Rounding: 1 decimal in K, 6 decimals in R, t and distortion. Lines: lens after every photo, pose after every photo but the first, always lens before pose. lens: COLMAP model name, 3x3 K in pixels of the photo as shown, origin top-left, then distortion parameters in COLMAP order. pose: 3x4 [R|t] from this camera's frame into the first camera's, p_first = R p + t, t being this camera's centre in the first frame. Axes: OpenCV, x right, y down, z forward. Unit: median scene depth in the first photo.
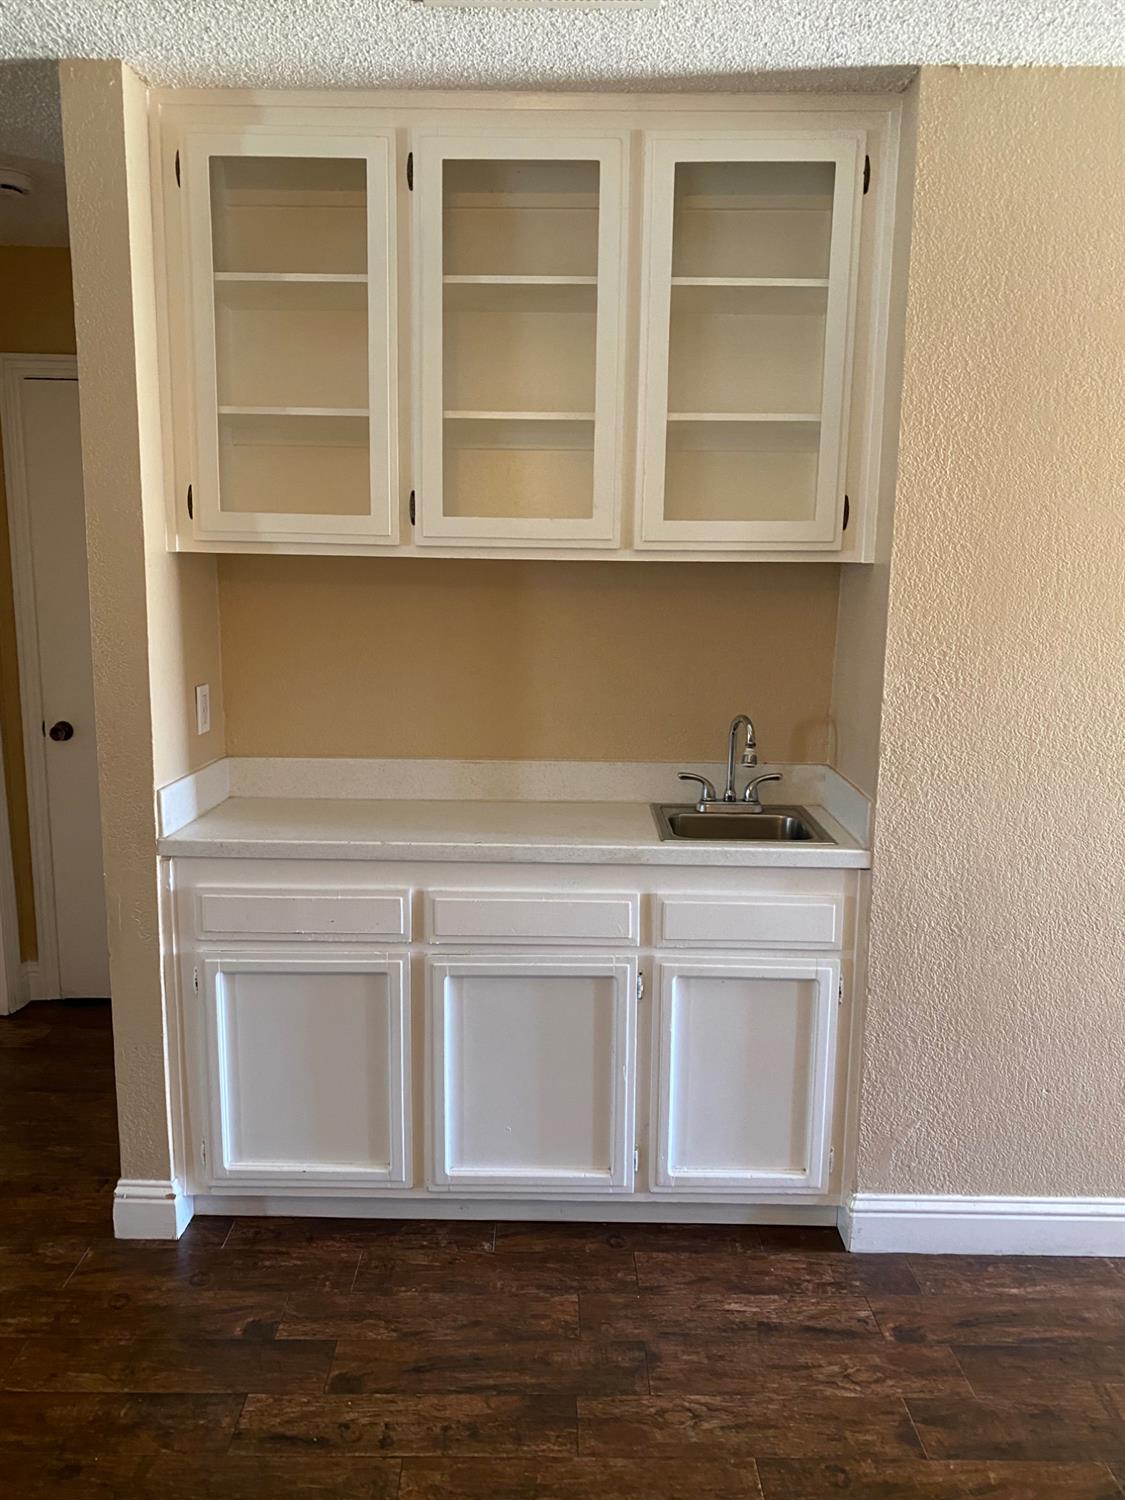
lens RADIAL K [[1140.2, 0, 549.4], [0, 1140.2, 760.7], [0, 0, 1]] dist [0.011830, -0.020109]
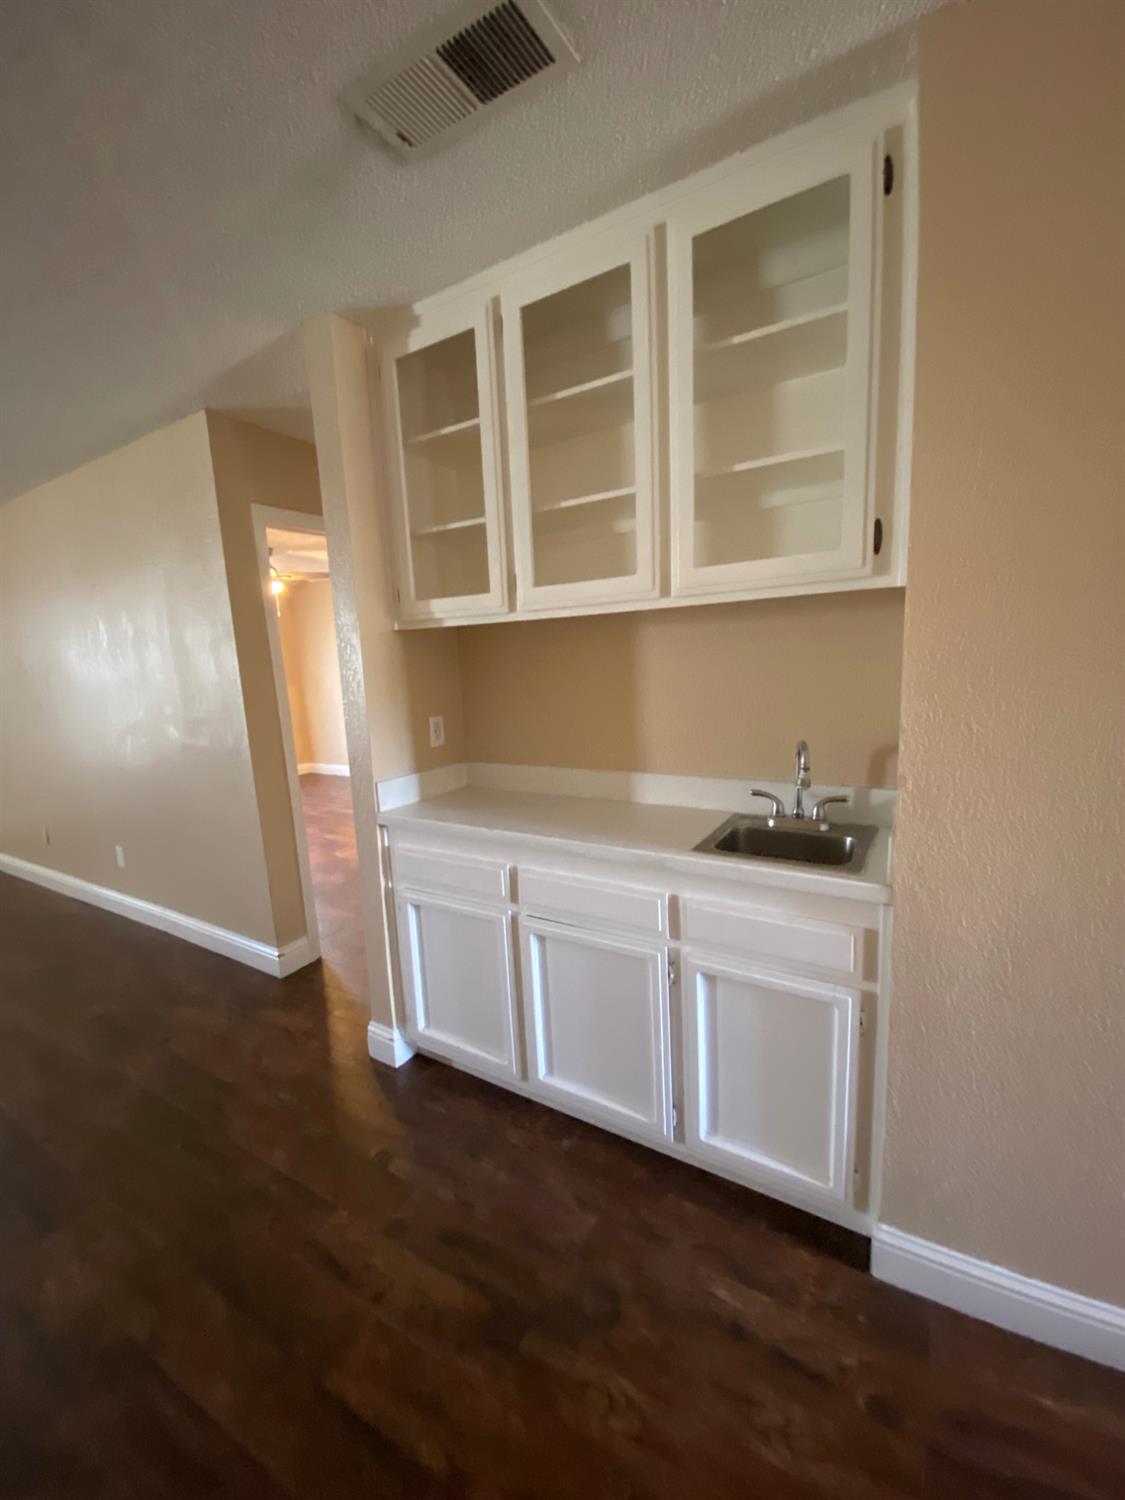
lens RADIAL K [[606.5, 0, 564.6], [0, 606.5, 755.7], [0, 0, 1]] dist [-0.003800, -0.002871]
pose [[0.858325, 0.031776, -0.512121, 0.295536], [-0.034219, 0.999404, 0.004659, -0.022877], [0.511964, 0.013526, 0.858901, 0.409958]]
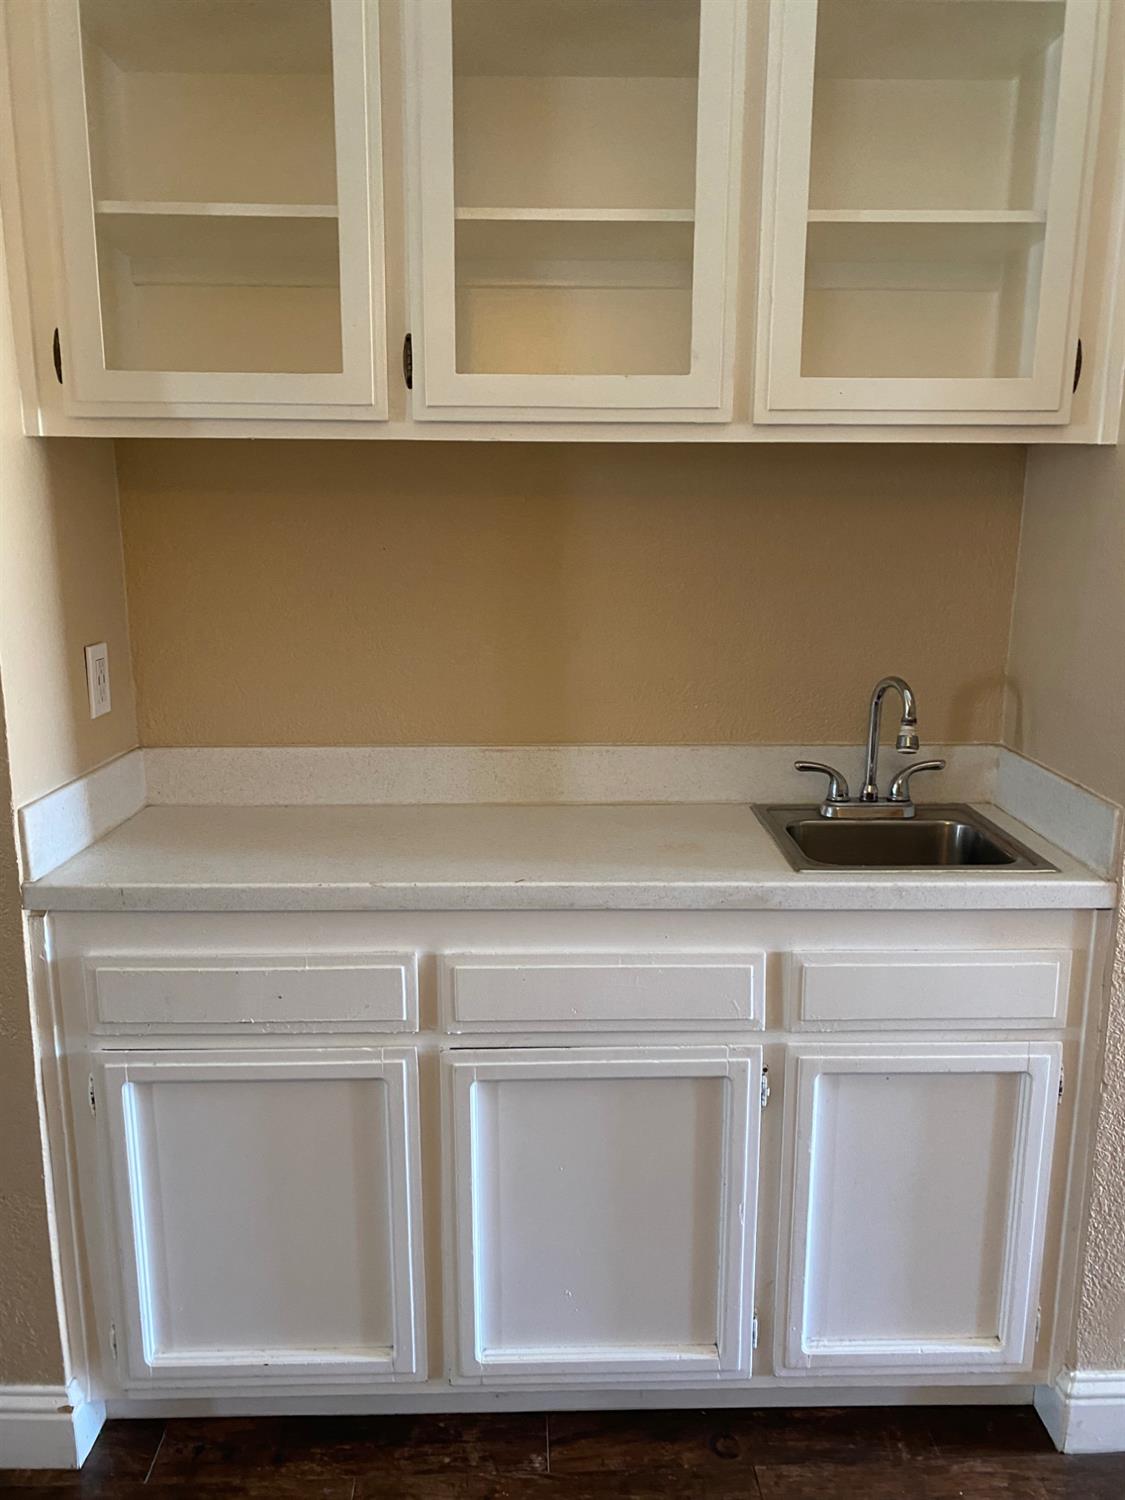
lens RADIAL K [[1140.2, 0, 563.7], [0, 1140.2, 757.7], [0, 0, 1]] dist [0.011830, -0.020109]
pose [[0.999366, -0.016694, 0.031438, -0.055757], [0.015482, 0.999142, 0.038418, -0.022737], [-0.032053, -0.037907, 0.998767, 0.344723]]
